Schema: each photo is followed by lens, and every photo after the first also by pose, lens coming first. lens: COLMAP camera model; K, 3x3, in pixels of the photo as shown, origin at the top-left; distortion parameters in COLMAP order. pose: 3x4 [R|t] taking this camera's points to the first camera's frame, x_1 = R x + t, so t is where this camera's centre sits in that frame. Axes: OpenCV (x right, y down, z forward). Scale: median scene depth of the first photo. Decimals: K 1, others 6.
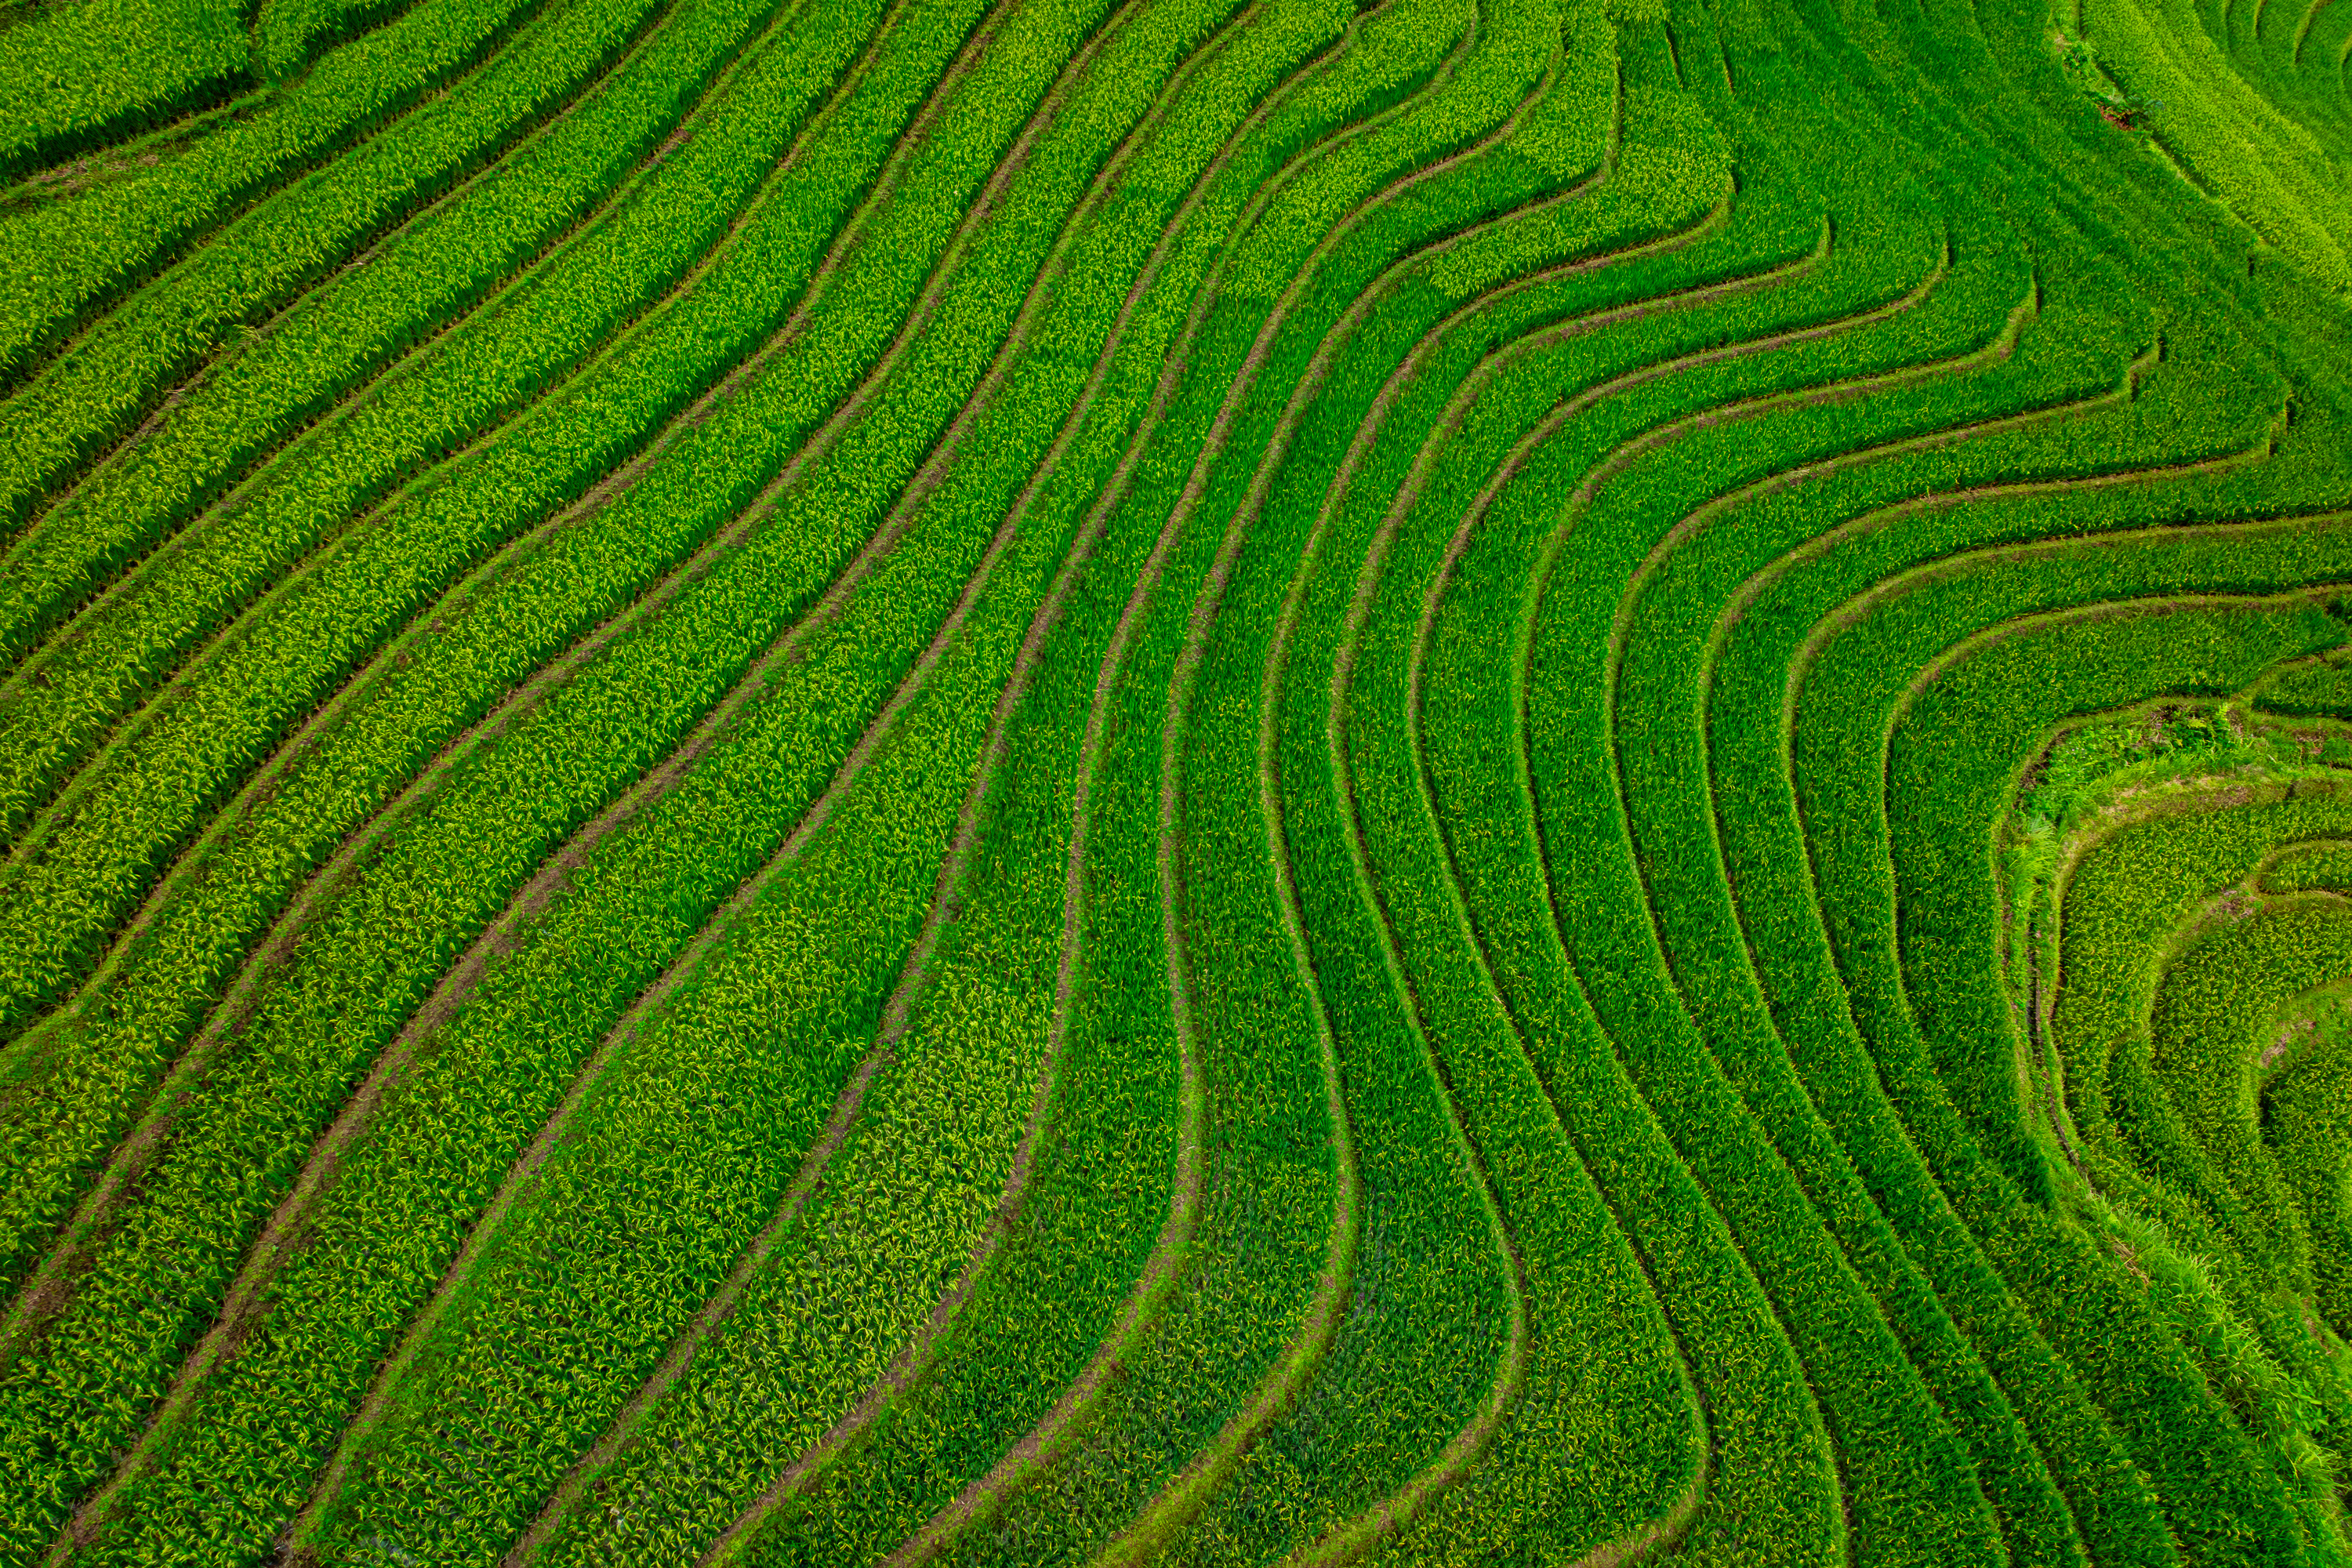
lens RADIAL K [[1653.7, 0, 1176.0], [0, 1653.7, 784.0], [0, 0, 1]] dist [-0.037684, 0.026064]
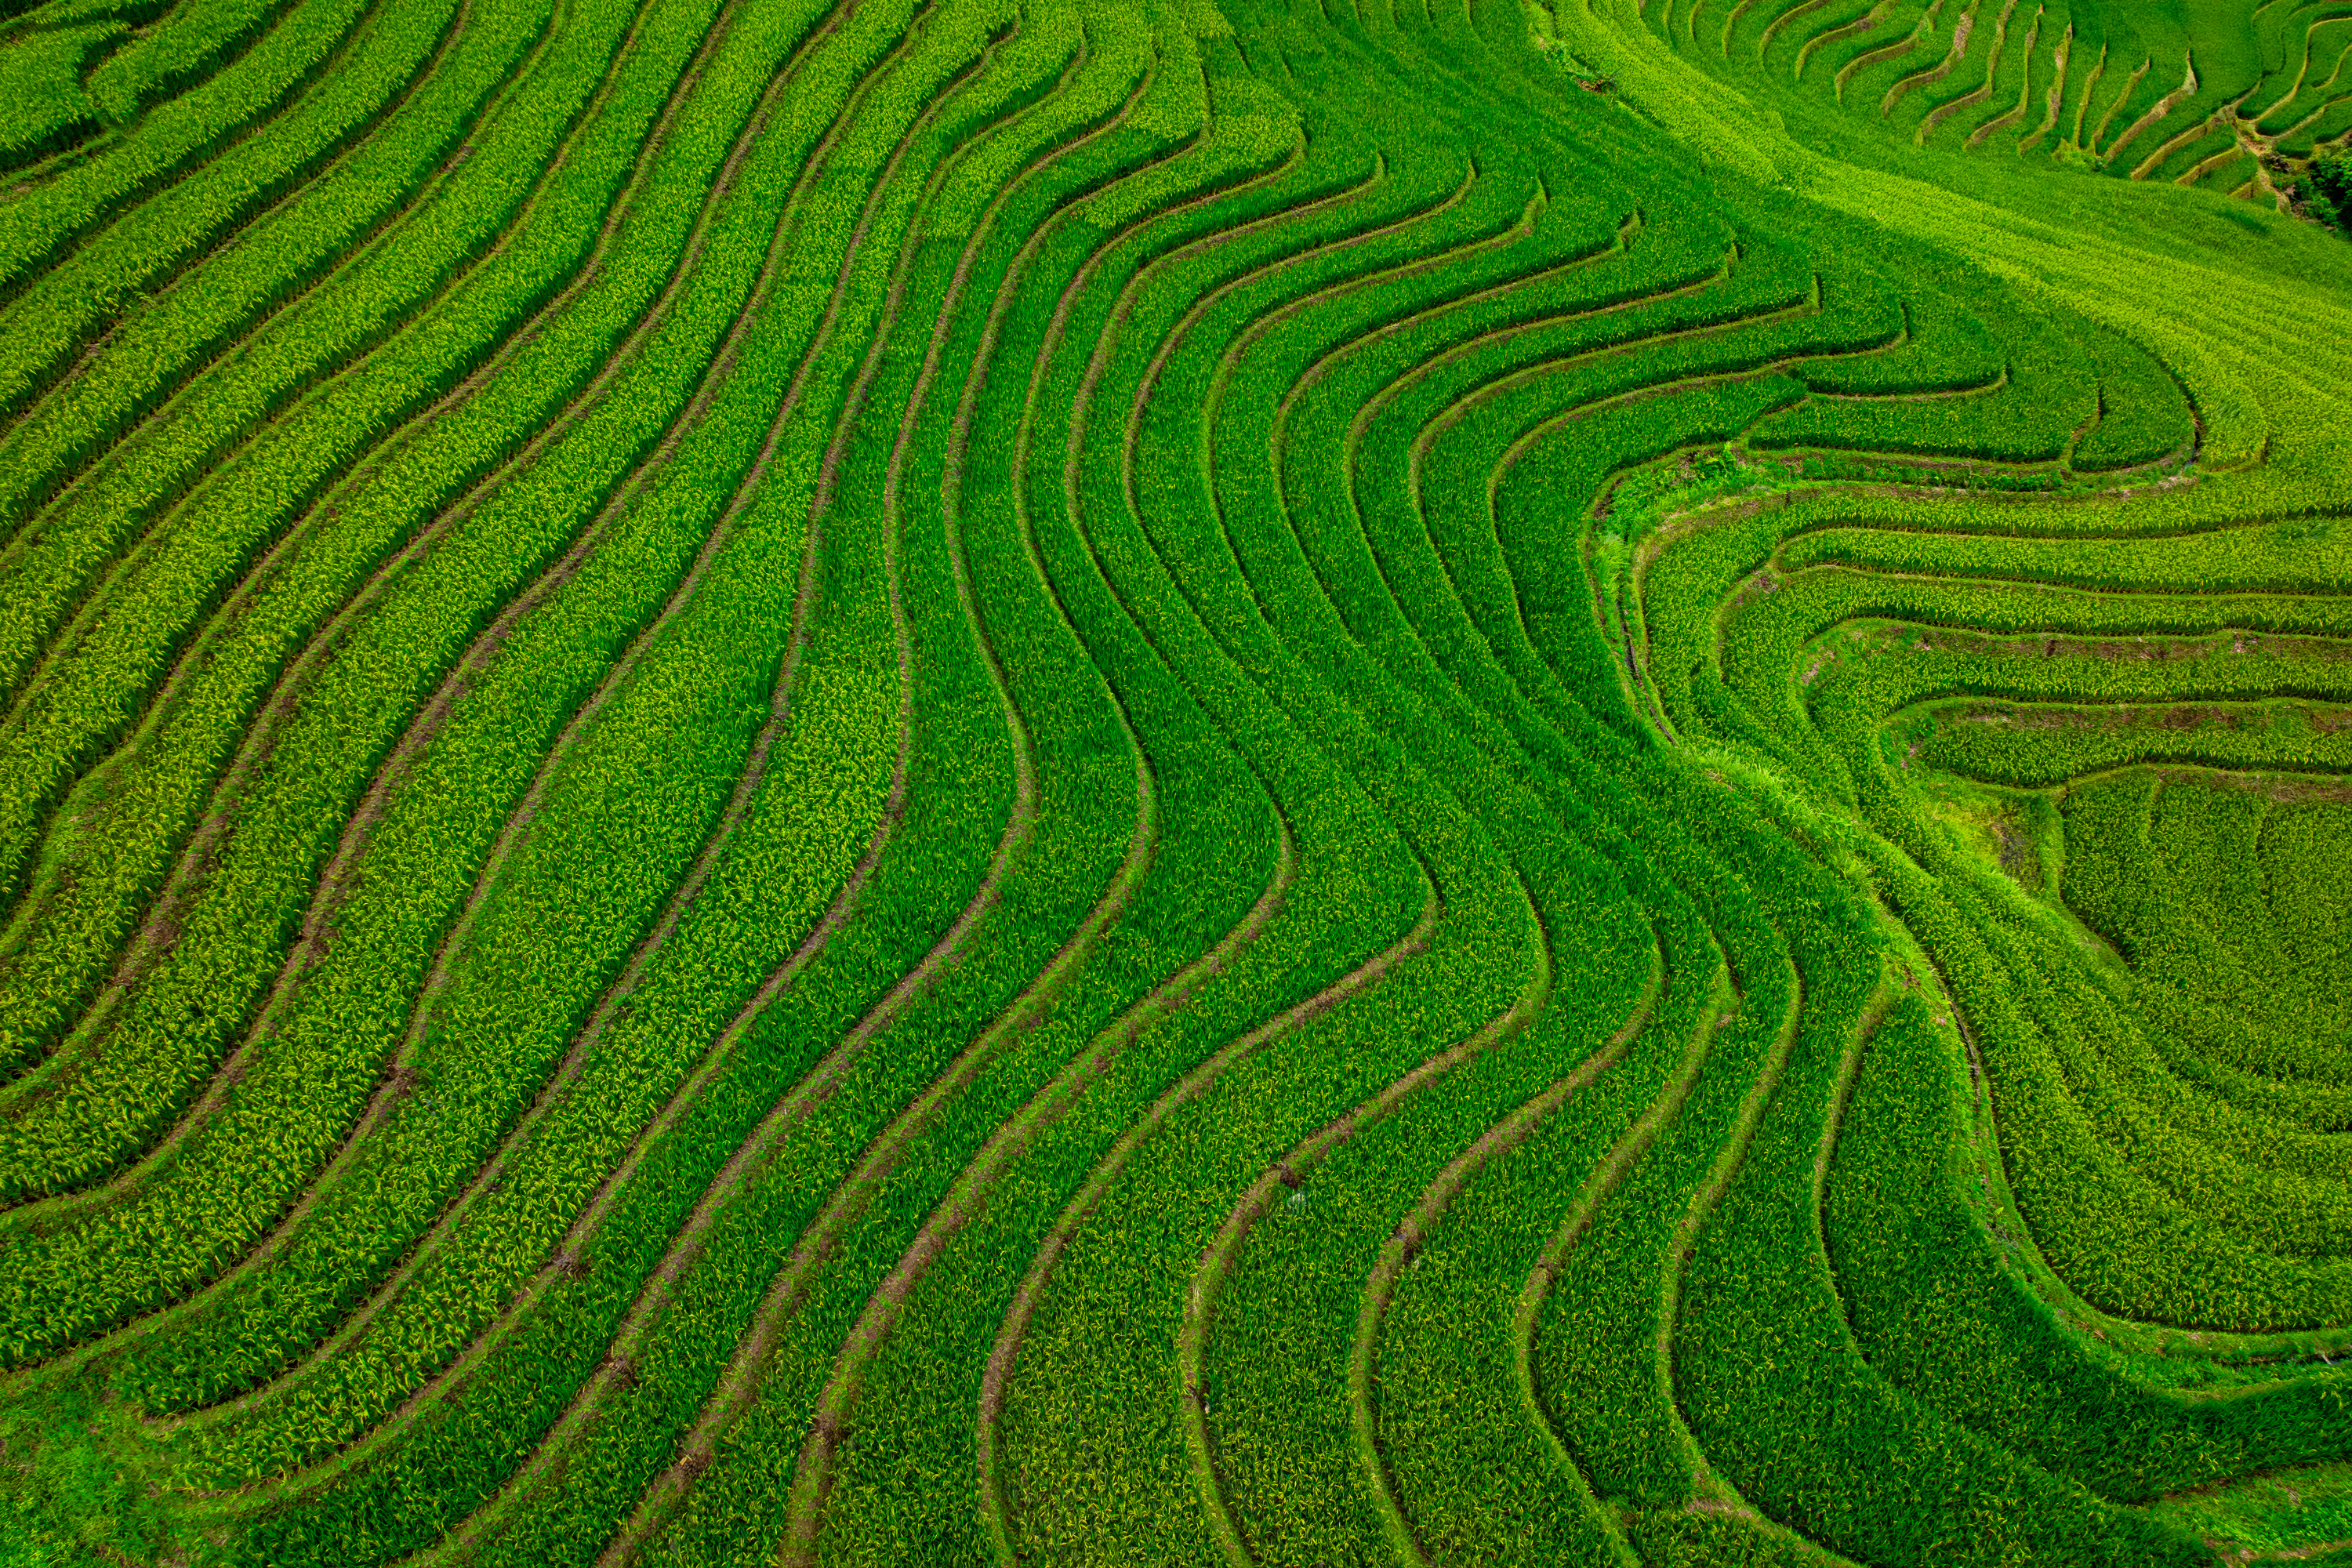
lens RADIAL K [[1653.7, 0, 1176.0], [0, 1653.7, 784.0], [0, 0, 1]] dist [-0.037684, 0.026064]
pose [[0.971556, -0.166746, 0.168151, -0.074547], [0.182955, 0.979360, -0.085917, 0.286566], [-0.150354, 0.114237, 0.982010, -0.241624]]
